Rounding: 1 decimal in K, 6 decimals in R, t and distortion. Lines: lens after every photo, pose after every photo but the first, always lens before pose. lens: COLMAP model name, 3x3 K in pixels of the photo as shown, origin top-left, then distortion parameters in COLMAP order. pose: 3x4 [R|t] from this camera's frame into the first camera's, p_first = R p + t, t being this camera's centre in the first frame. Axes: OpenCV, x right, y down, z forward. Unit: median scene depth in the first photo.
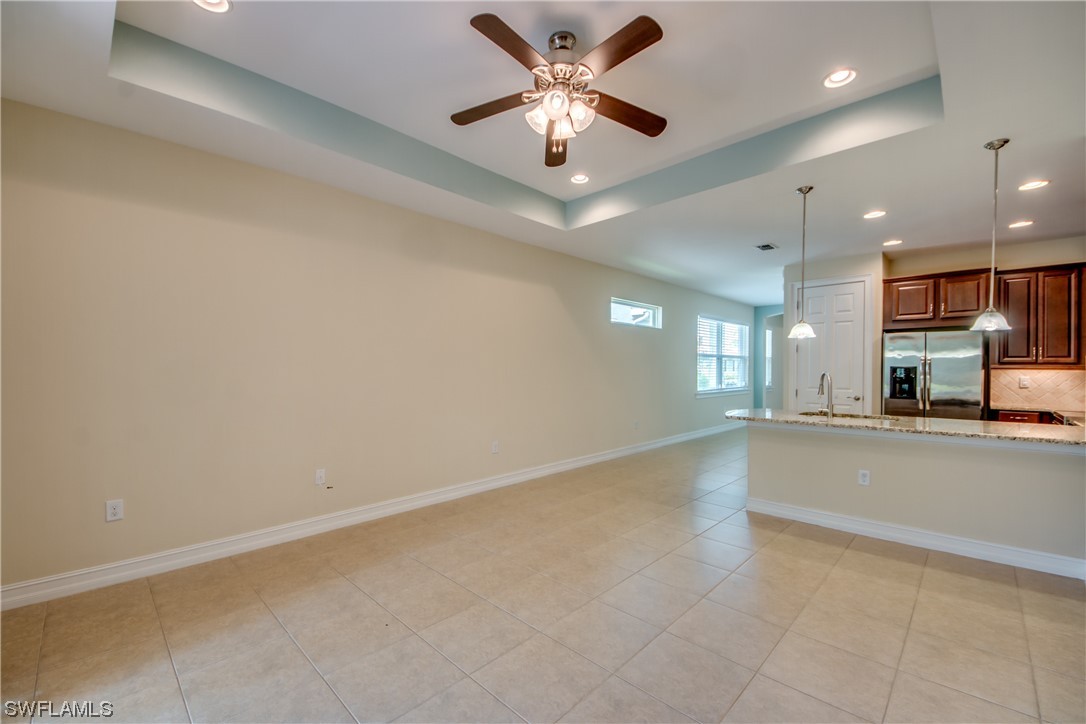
lens RADIAL K [[436.6, 0, 553.1], [0, 436.6, 375.4], [0, 0, 1]] dist [-0.003477, -0.001801]
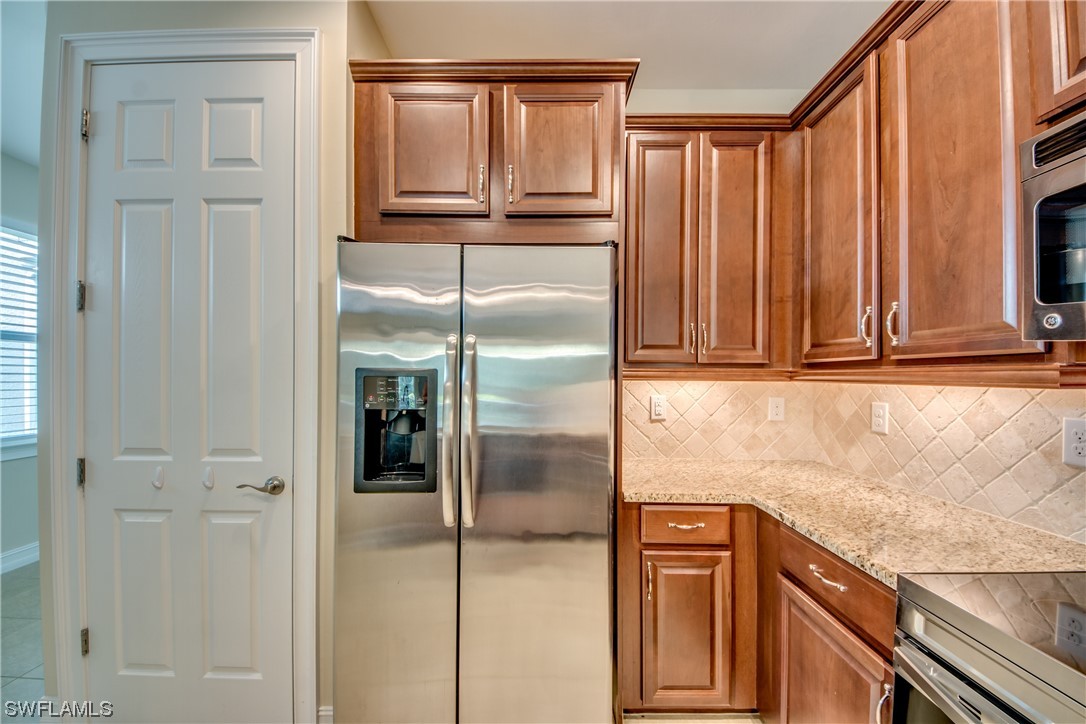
lens RADIAL K [[408.7, 0, 545.6], [0, 408.7, 377.5], [0, 0, 1]] dist [-0.007814, -0.000693]
pose [[0.726764, -0.000107, 0.686887, 0.700177], [0.009025, 0.999915, -0.009393, -0.012252], [-0.686827, 0.013026, 0.726704, 0.758349]]
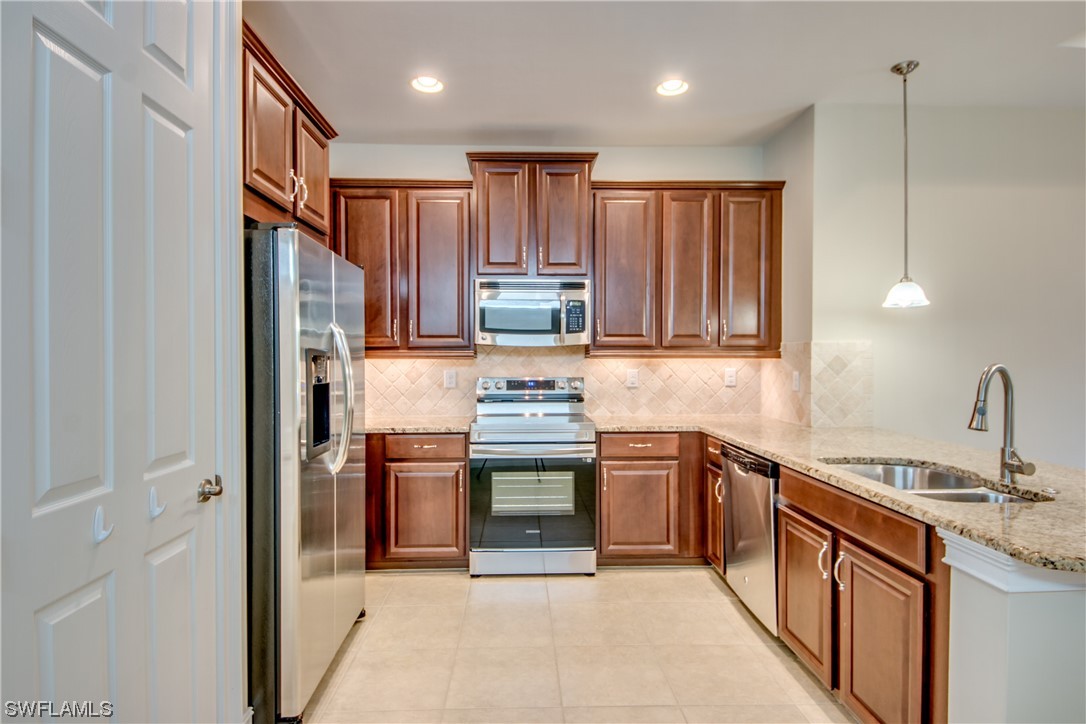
lens RADIAL K [[571.2, 0, 526.6], [0, 571.2, 360.4], [0, 0, 1]] dist [0.012300, -0.007767]
pose [[-0.701643, -0.006264, 0.712501, 0.410586], [0.010492, 0.999762, 0.019121, -0.018960], [-0.712451, 0.020891, -0.701410, 1.175796]]
